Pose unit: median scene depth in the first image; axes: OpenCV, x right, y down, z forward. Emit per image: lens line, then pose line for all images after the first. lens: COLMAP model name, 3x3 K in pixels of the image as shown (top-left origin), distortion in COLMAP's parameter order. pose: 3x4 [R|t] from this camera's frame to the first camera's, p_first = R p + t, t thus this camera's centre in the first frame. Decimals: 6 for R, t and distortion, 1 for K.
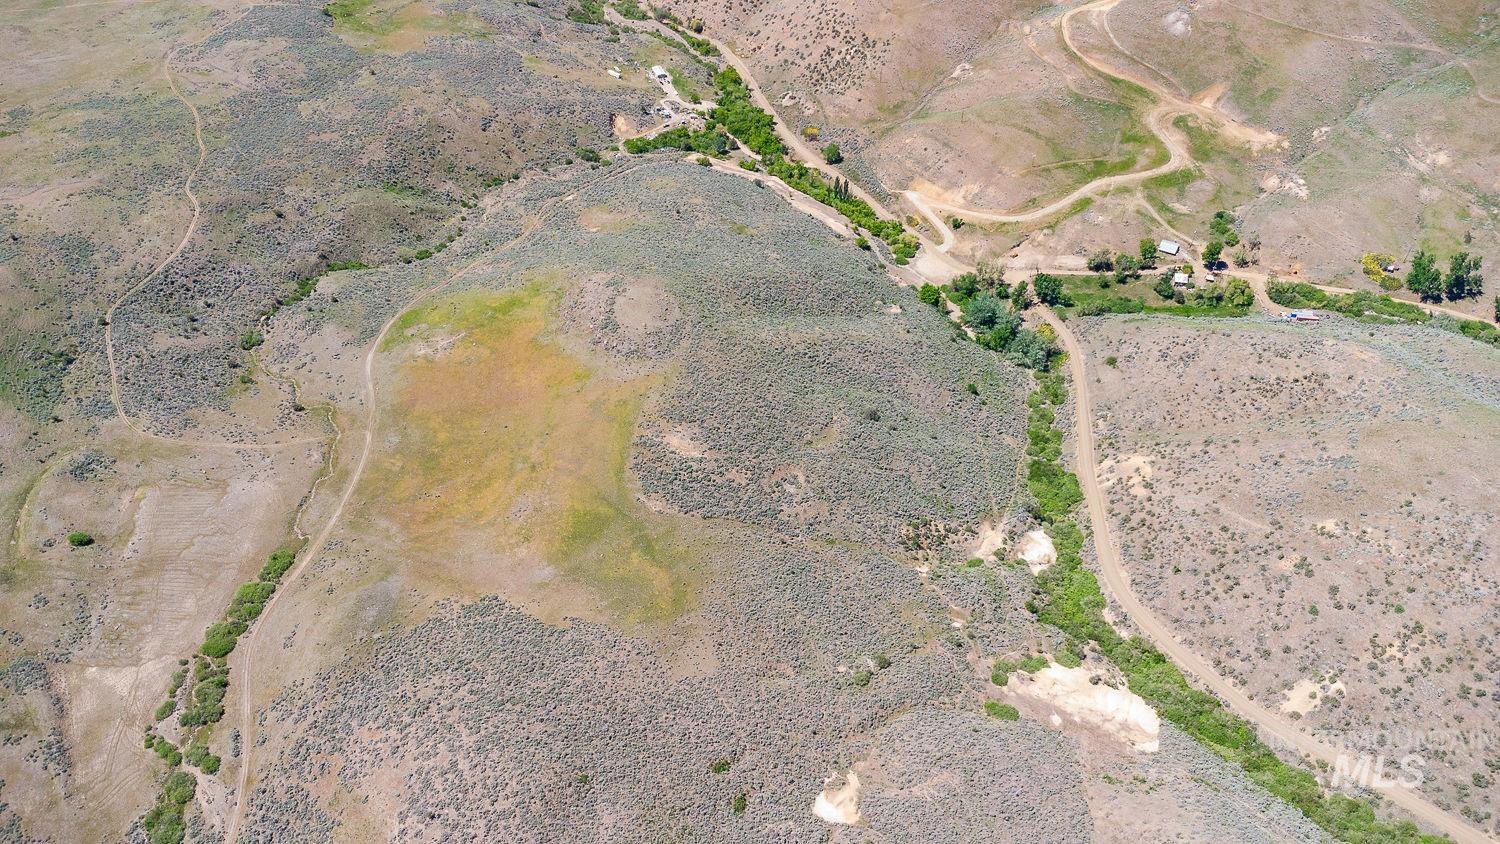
lens RADIAL K [[1090.6, 0, 751.3], [0, 1090.6, 419.5], [0, 0, 1]] dist [0.039017, -0.049853]
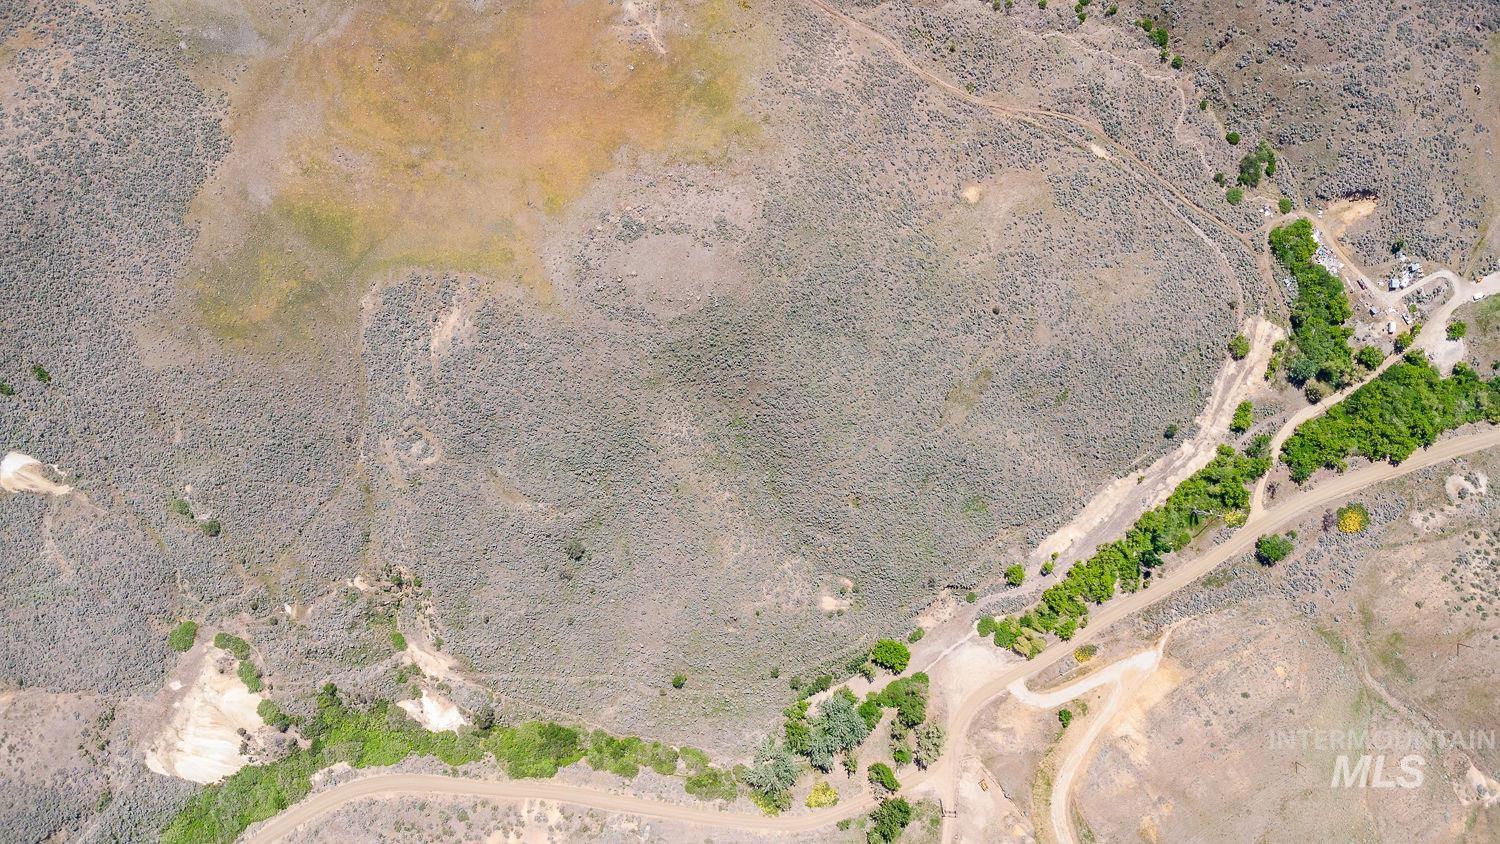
lens RADIAL K [[1086.7, 0, 751.7], [0, 1086.7, 422.5], [0, 0, 1]] dist [0.055209, -0.081305]
pose [[-0.012724, 0.999694, -0.021218, 0.026384], [-0.707682, 0.005989, 0.706506, -0.695837], [0.706417, 0.024005, 0.707389, 0.486910]]
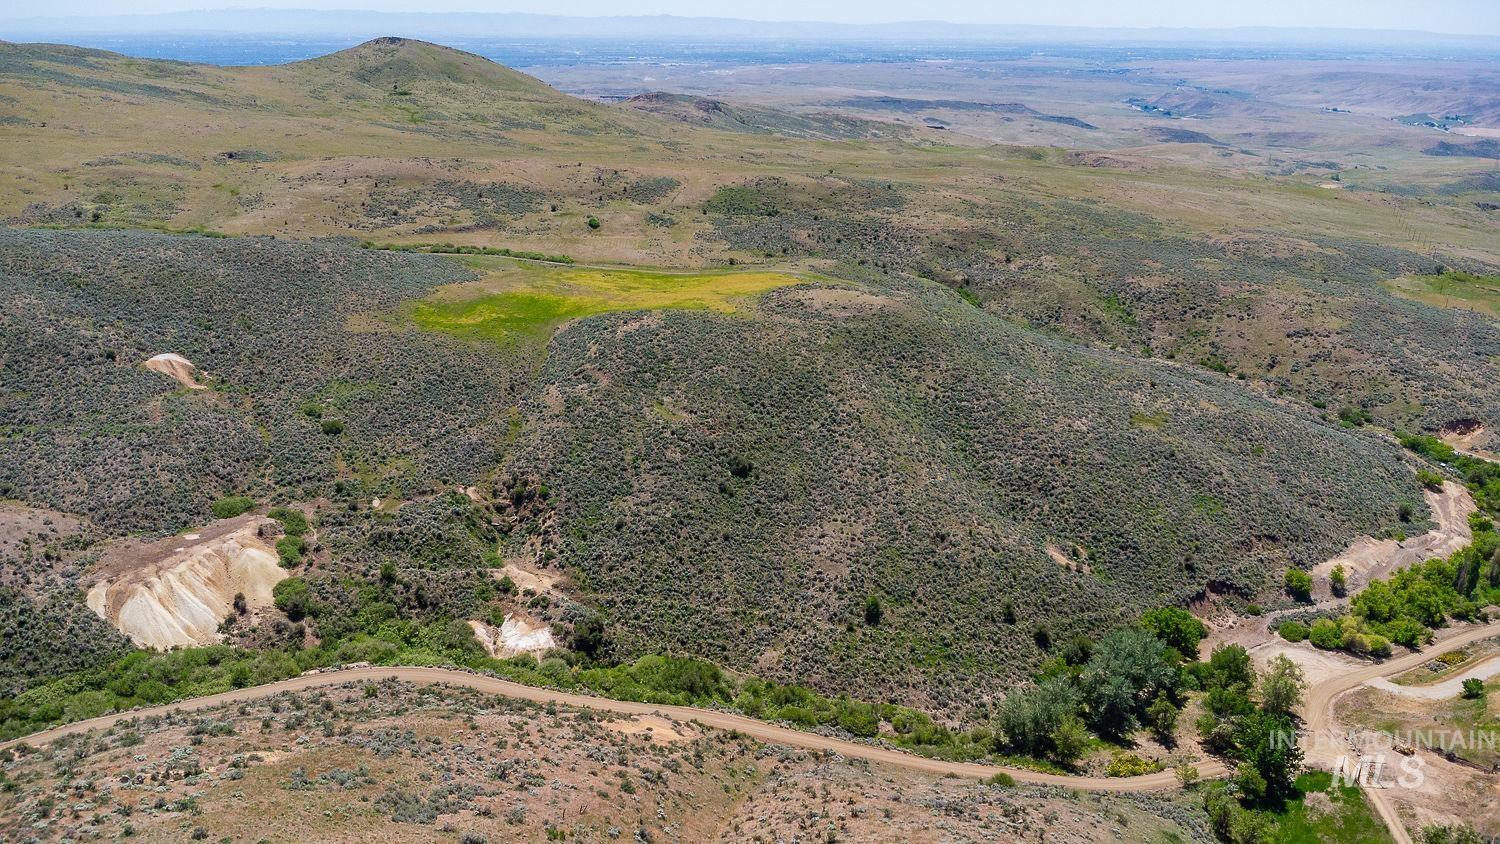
lens RADIAL K [[1096.8, 0, 752.2], [0, 1096.8, 421.4], [0, 0, 1]] dist [0.037594, -0.049259]
pose [[-0.027296, 0.330177, -0.943524, 0.770117], [-0.705355, 0.662462, 0.252228, -0.208116], [0.708328, 0.672405, 0.214809, 0.821241]]
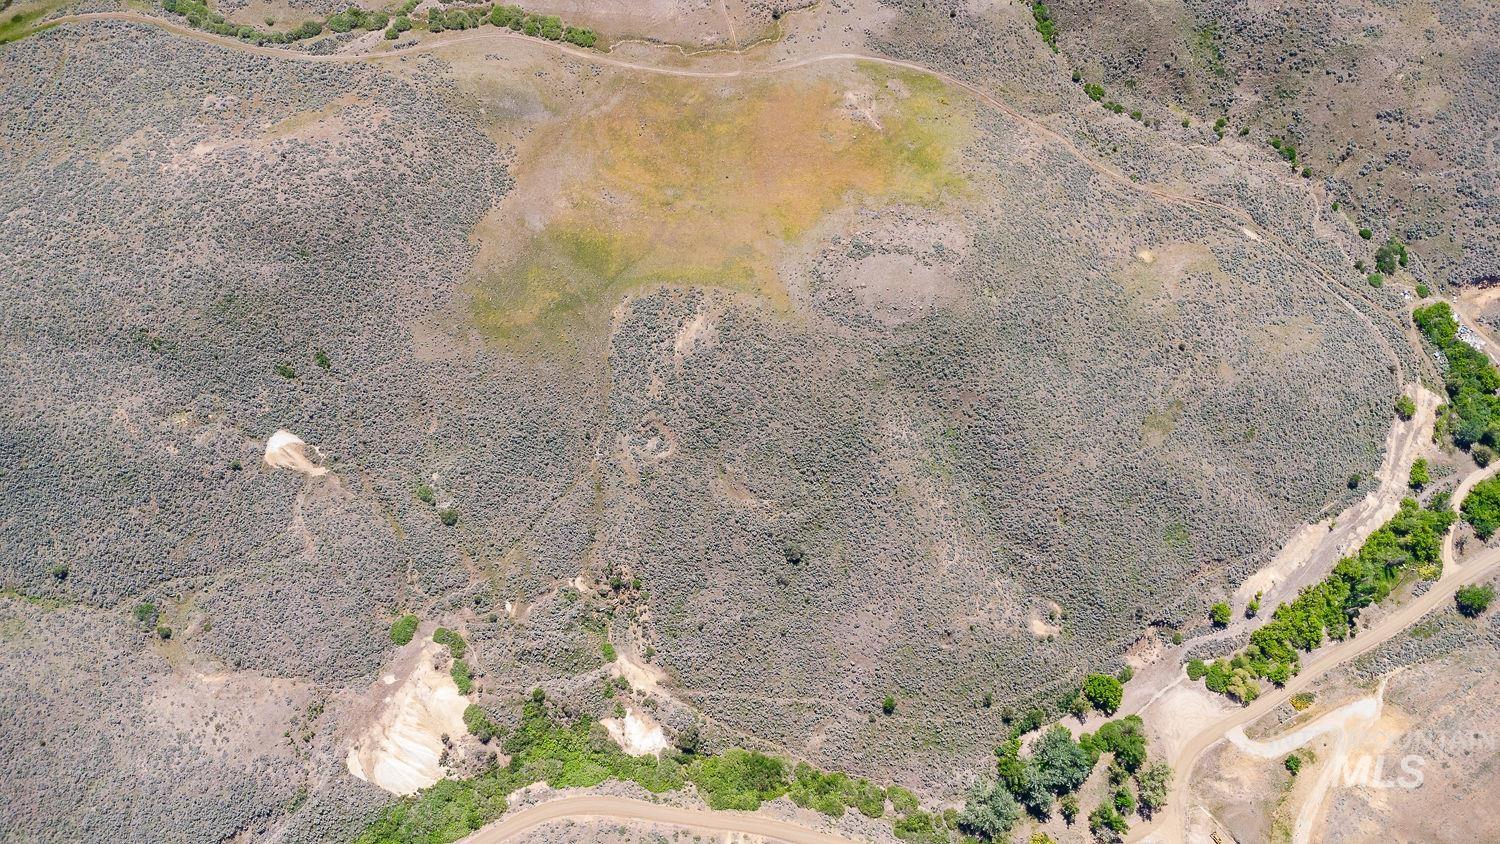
lens RADIAL K [[1094.0, 0, 752.8], [0, 1094.0, 417.7], [0, 0, 1]] dist [0.038757, -0.050680]
pose [[-0.034282, 0.931494, -0.362137, 0.323221], [-0.701483, 0.235667, 0.672594, -0.587442], [0.711861, 0.277090, 0.645348, 0.378558]]
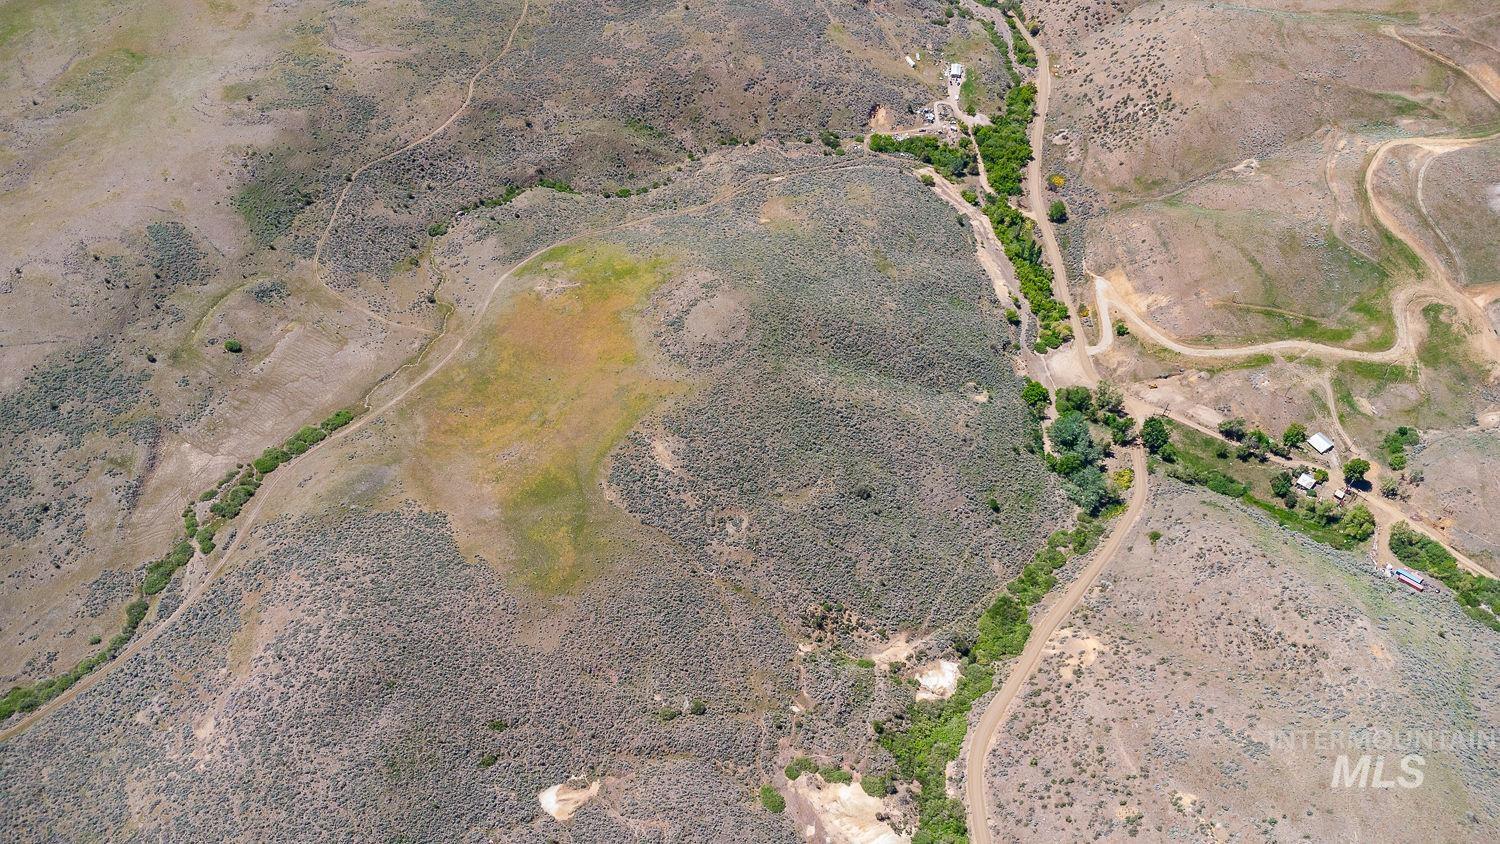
lens RADIAL K [[1090.6, 0, 751.3], [0, 1090.6, 419.5], [0, 0, 1]] dist [0.039017, -0.049853]
pose [[0.864196, 0.384152, -0.324950, 0.328764], [-0.347370, 0.922734, 0.167023, -0.204468], [0.364004, -0.031463, 0.930866, -0.016115]]
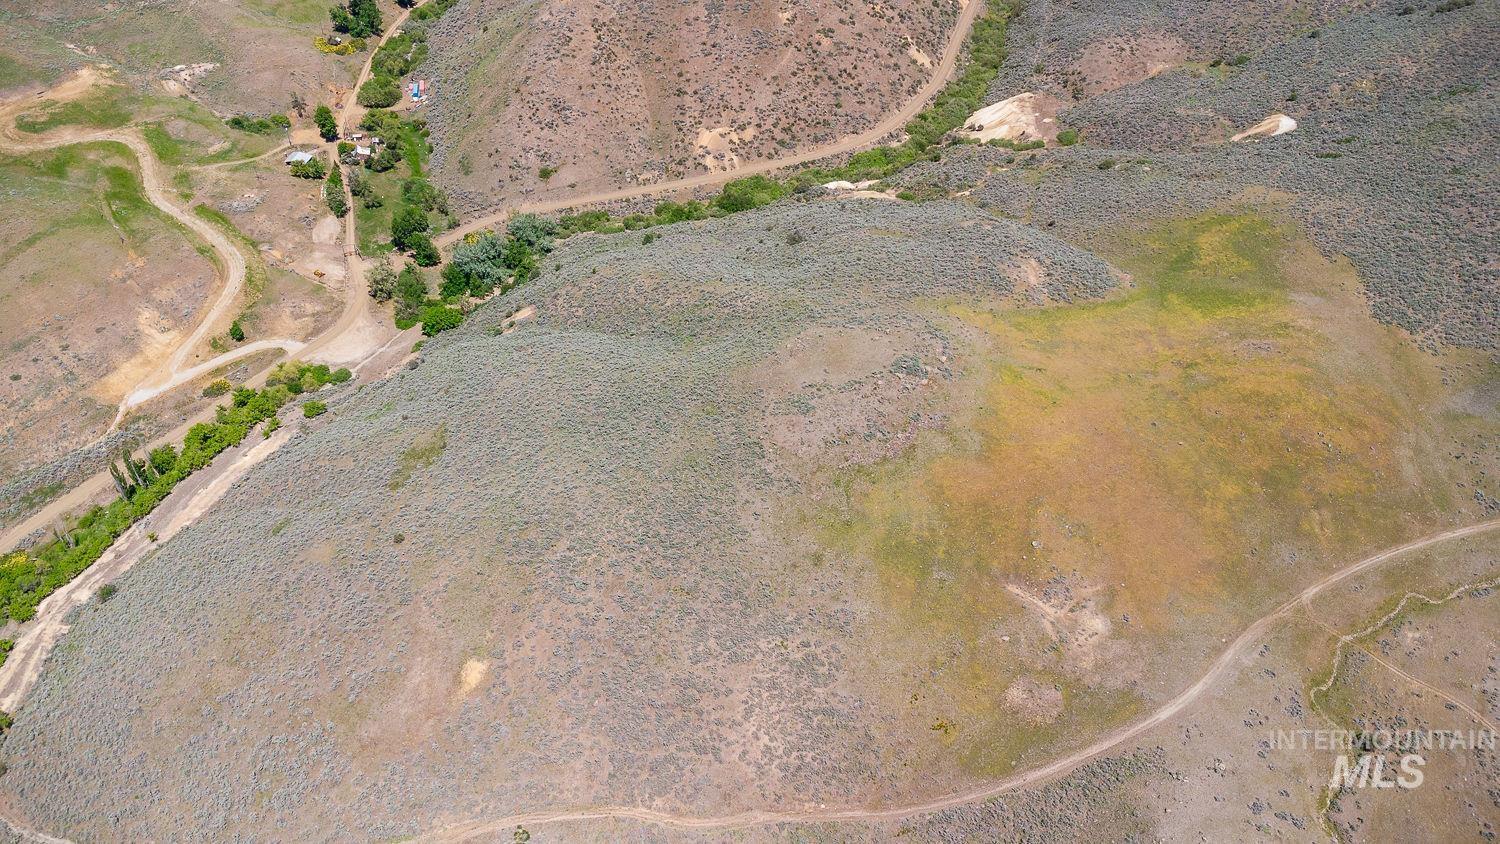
lens RADIAL K [[1090.6, 0, 751.3], [0, 1090.6, 419.5], [0, 0, 1]] dist [0.039017, -0.049853]
pose [[-0.400456, -0.604584, 0.688559, -0.522010], [0.631632, 0.362258, 0.685427, -0.537070], [-0.663834, 0.709399, 0.236806, 0.910000]]
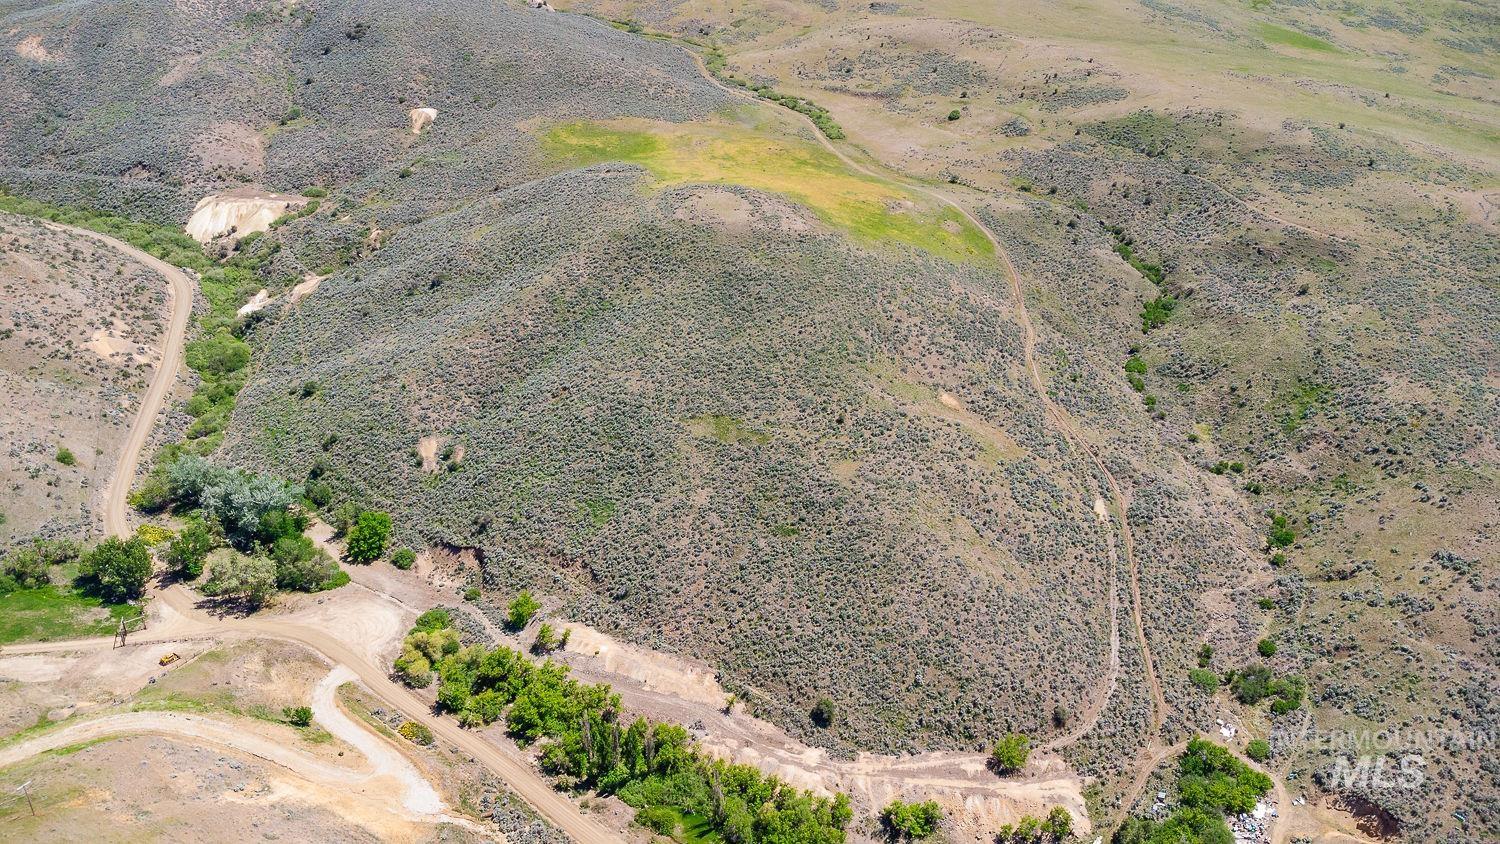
lens RADIAL K [[1086.7, 0, 751.7], [0, 1086.7, 422.5], [0, 0, 1]] dist [0.055209, -0.081305]
pose [[-0.914339, 0.159477, -0.372226, 0.222524], [-0.306608, 0.327815, 0.893604, -0.821049], [0.264531, 0.931184, -0.250837, 1.377187]]
